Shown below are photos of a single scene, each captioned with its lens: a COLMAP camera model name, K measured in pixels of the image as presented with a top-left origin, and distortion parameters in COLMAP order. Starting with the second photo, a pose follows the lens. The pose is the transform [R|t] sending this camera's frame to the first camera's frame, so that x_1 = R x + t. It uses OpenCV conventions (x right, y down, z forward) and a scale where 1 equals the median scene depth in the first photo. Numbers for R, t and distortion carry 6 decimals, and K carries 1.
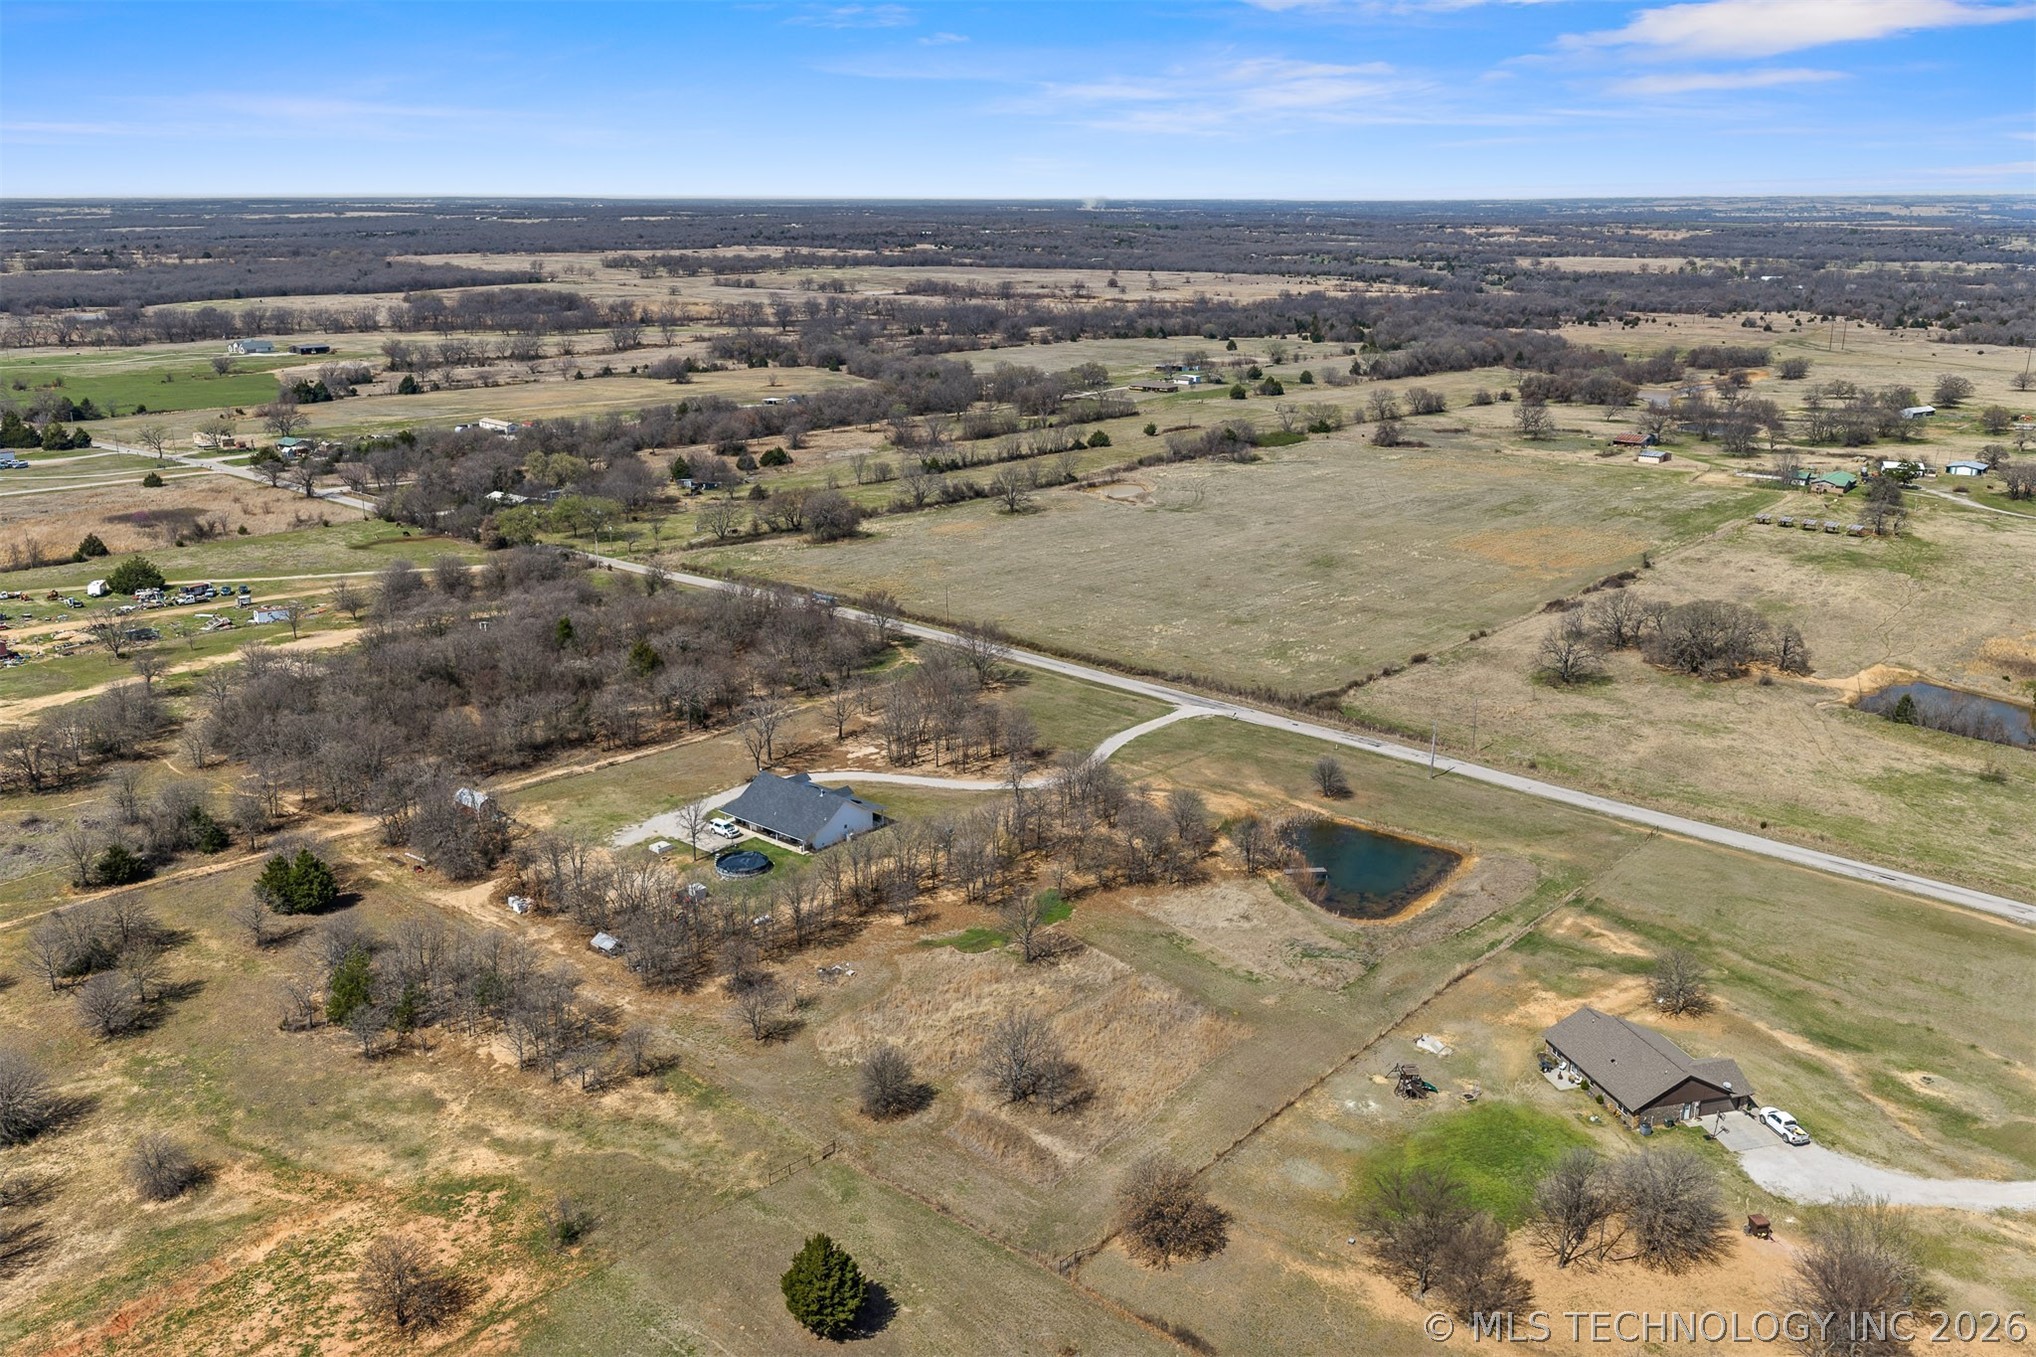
lens RADIAL K [[1677.8, 0, 1025.5], [0, 1677.8, 679.3], [0, 0, 1]] dist [0.024422, -0.053972]
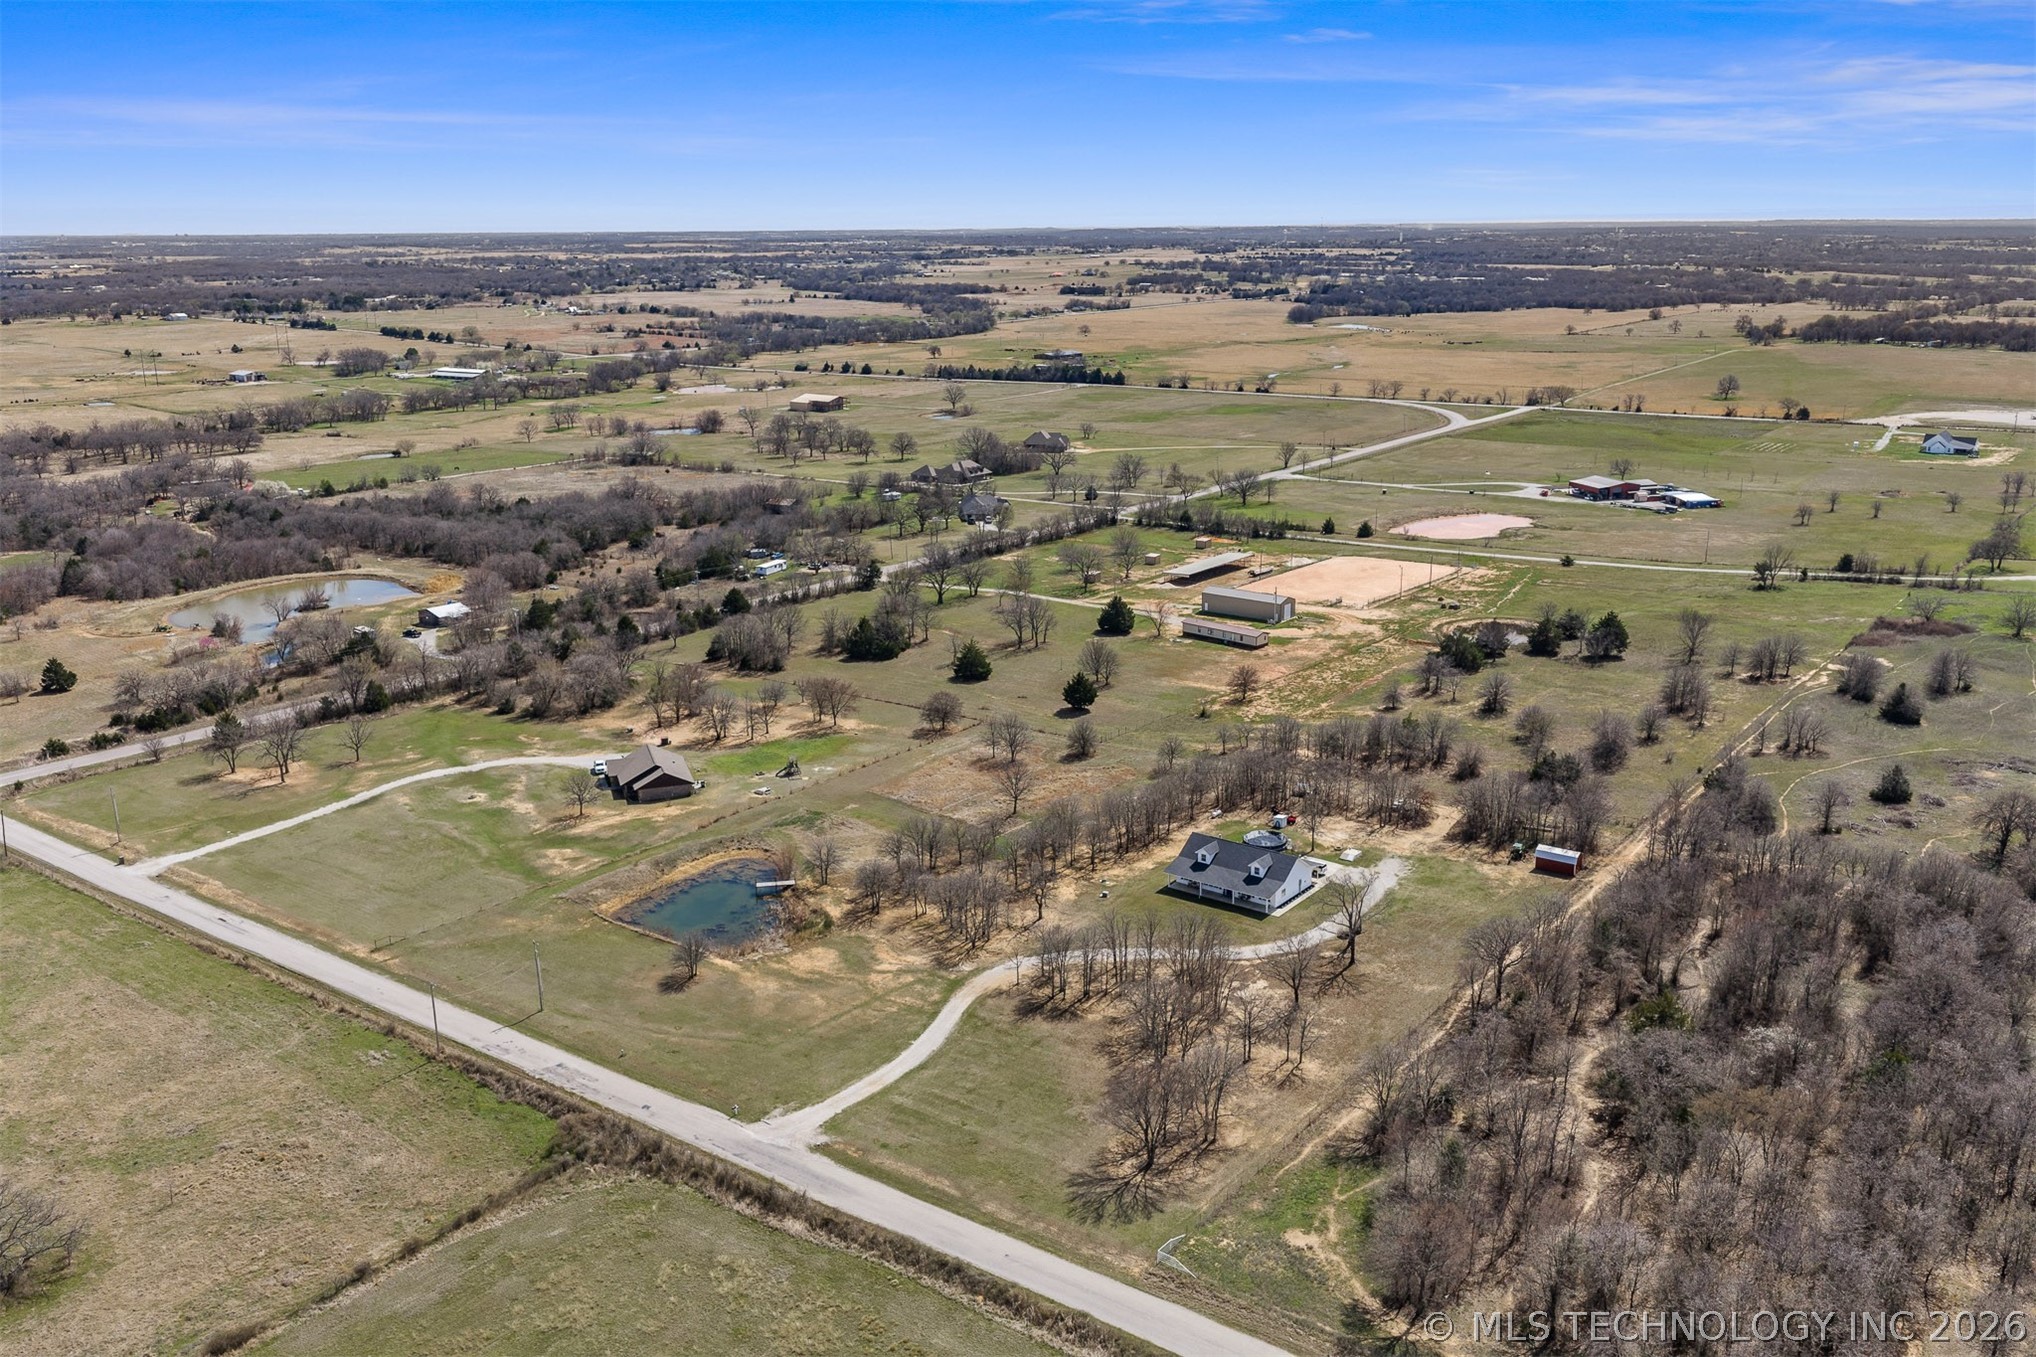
lens RADIAL K [[1677.8, 0, 1025.5], [0, 1677.8, 679.3], [0, 0, 1]] dist [0.024422, -0.053972]
pose [[-0.998269, 0.022596, -0.054293, 0.056274], [-0.009062, 0.853102, 0.521666, -0.568448], [0.058105, 0.521255, -0.851421, 1.836905]]
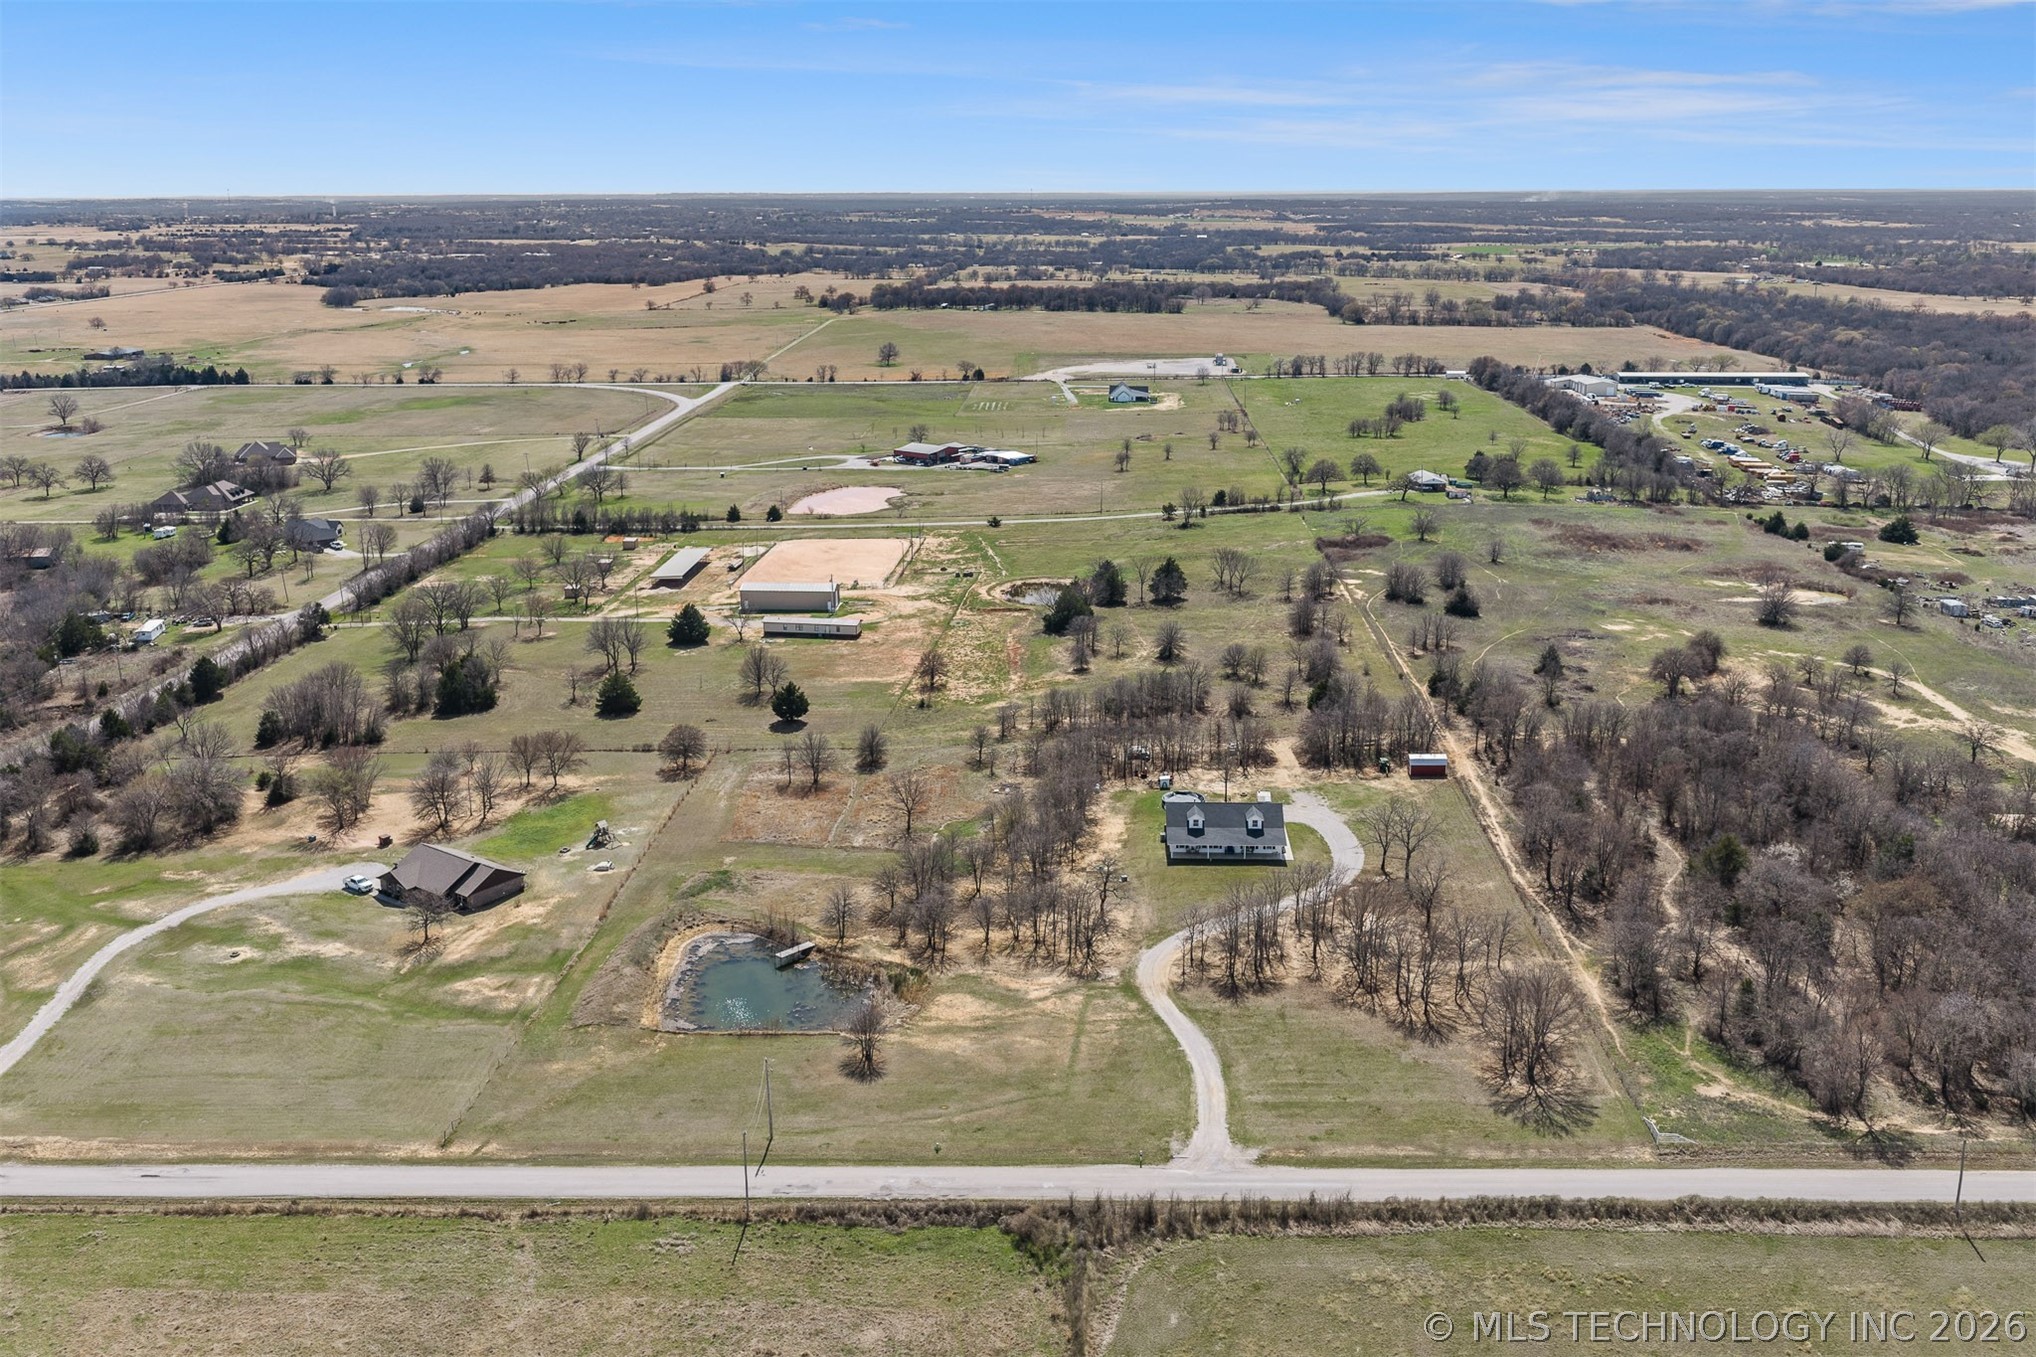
lens RADIAL K [[1715.4, 0, 1025.2], [0, 1715.4, 728.1], [0, 0, 1]] dist [0.025898, -0.050781]
pose [[-0.787385, 0.187701, -0.587190, 0.613280], [-0.168745, 0.850512, 0.498151, -0.511470], [0.592916, 0.491323, -0.638007, 1.619095]]
